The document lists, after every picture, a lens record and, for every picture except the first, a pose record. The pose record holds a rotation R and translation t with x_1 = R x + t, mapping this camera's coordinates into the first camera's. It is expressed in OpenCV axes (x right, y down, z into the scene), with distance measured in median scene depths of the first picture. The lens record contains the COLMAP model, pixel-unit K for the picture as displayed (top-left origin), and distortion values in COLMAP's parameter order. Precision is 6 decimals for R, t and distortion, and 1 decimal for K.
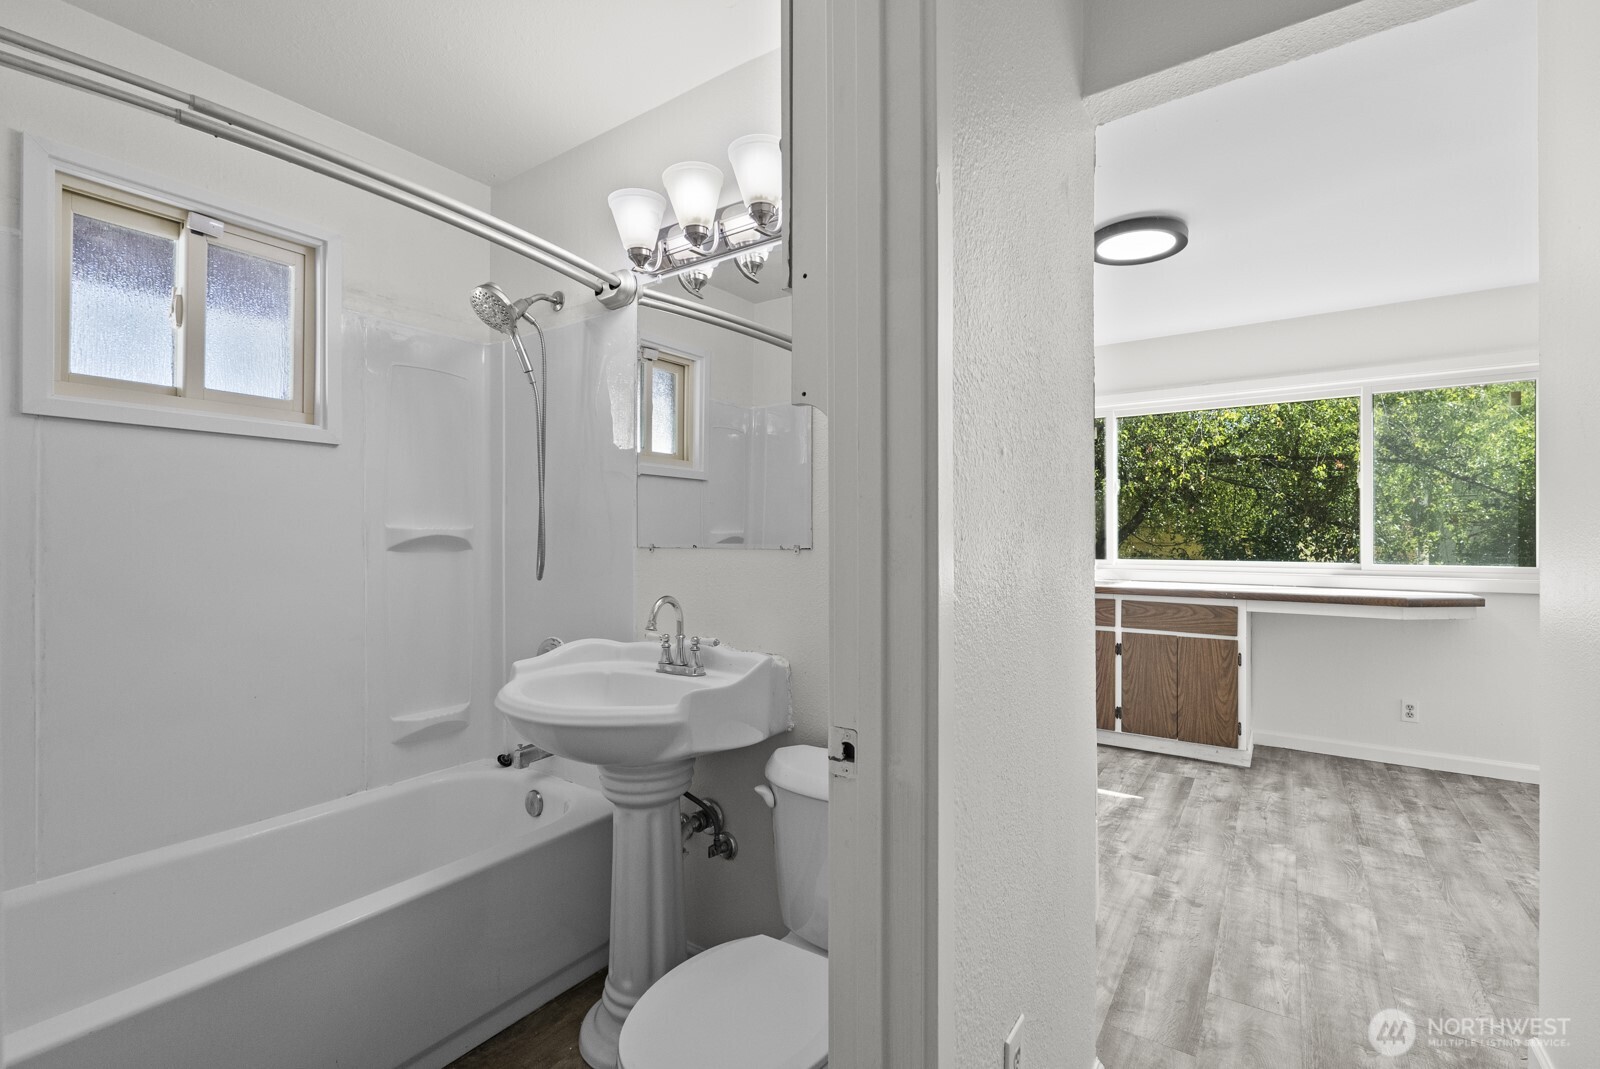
lens RADIAL K [[626.8, 0, 752.1], [0, 626.8, 534.8], [0, 0, 1]] dist [-0.001297, -0.000174]
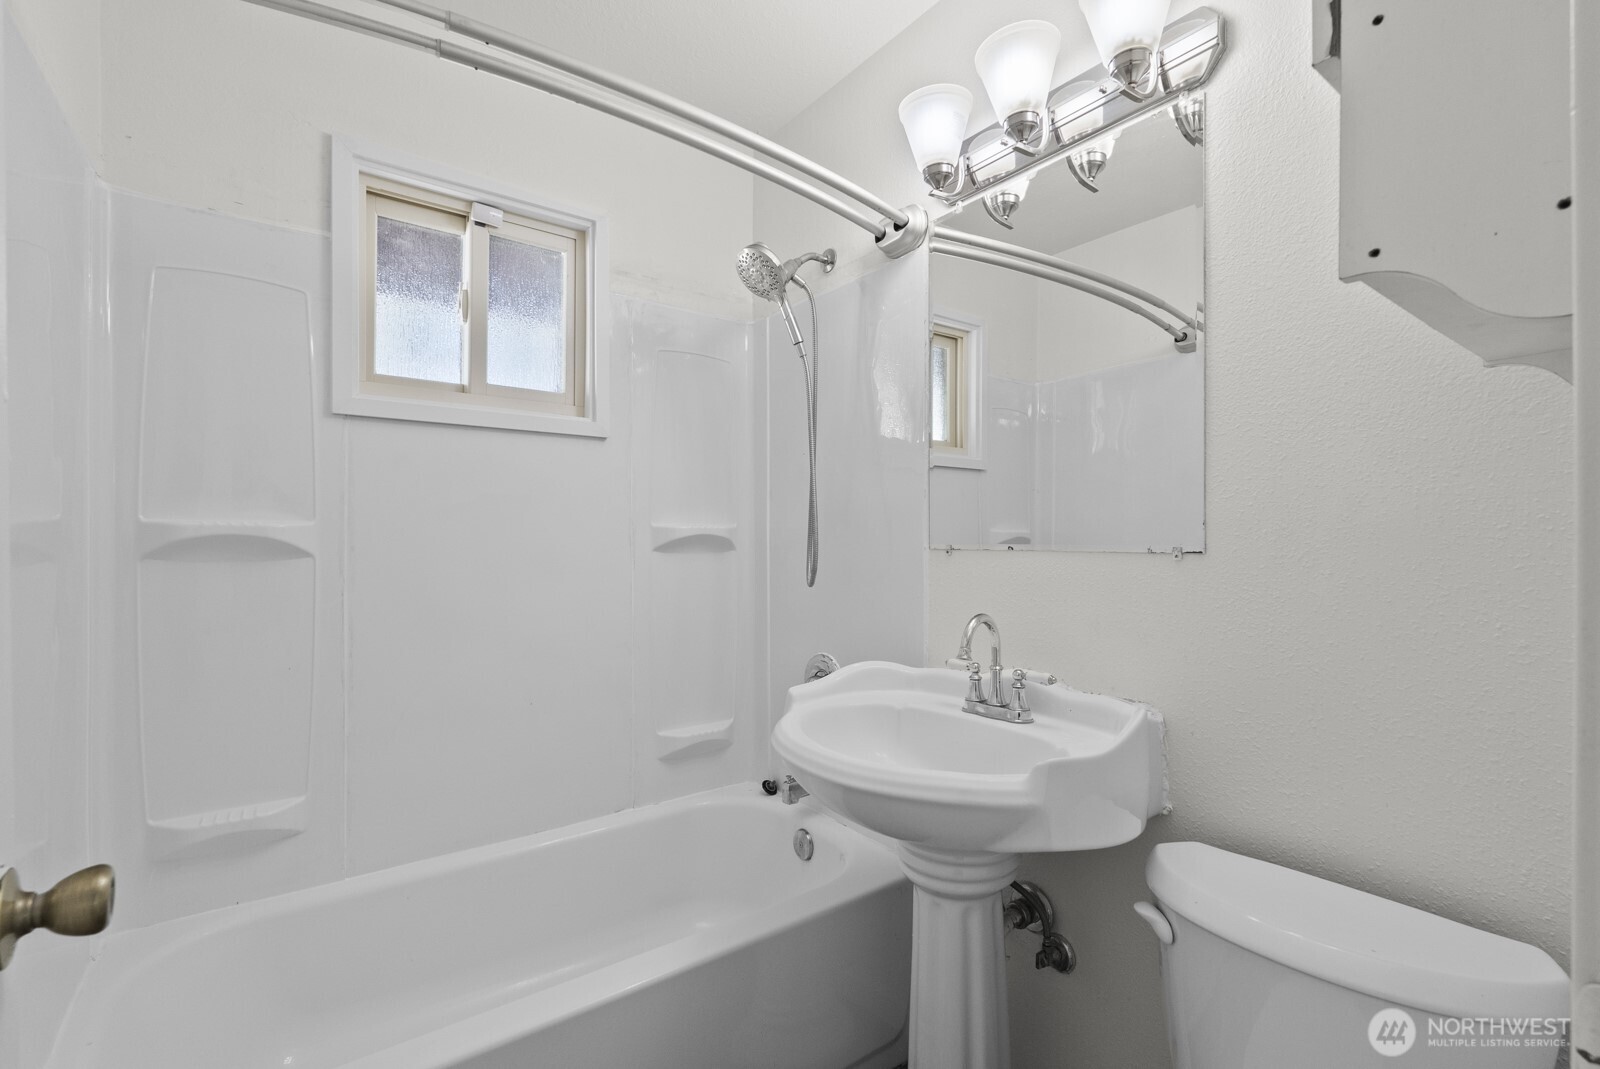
lens RADIAL K [[702.9, 0, 800.0], [0, 702.9, 534.5], [0, 0, 1]] dist [0.000705, 0.000112]
pose [[0.949038, -0.001678, -0.315156, -0.065458], [0.001657, 0.999999, -0.000337, 0.001781], [0.315156, -0.000202, 0.949040, 0.111120]]
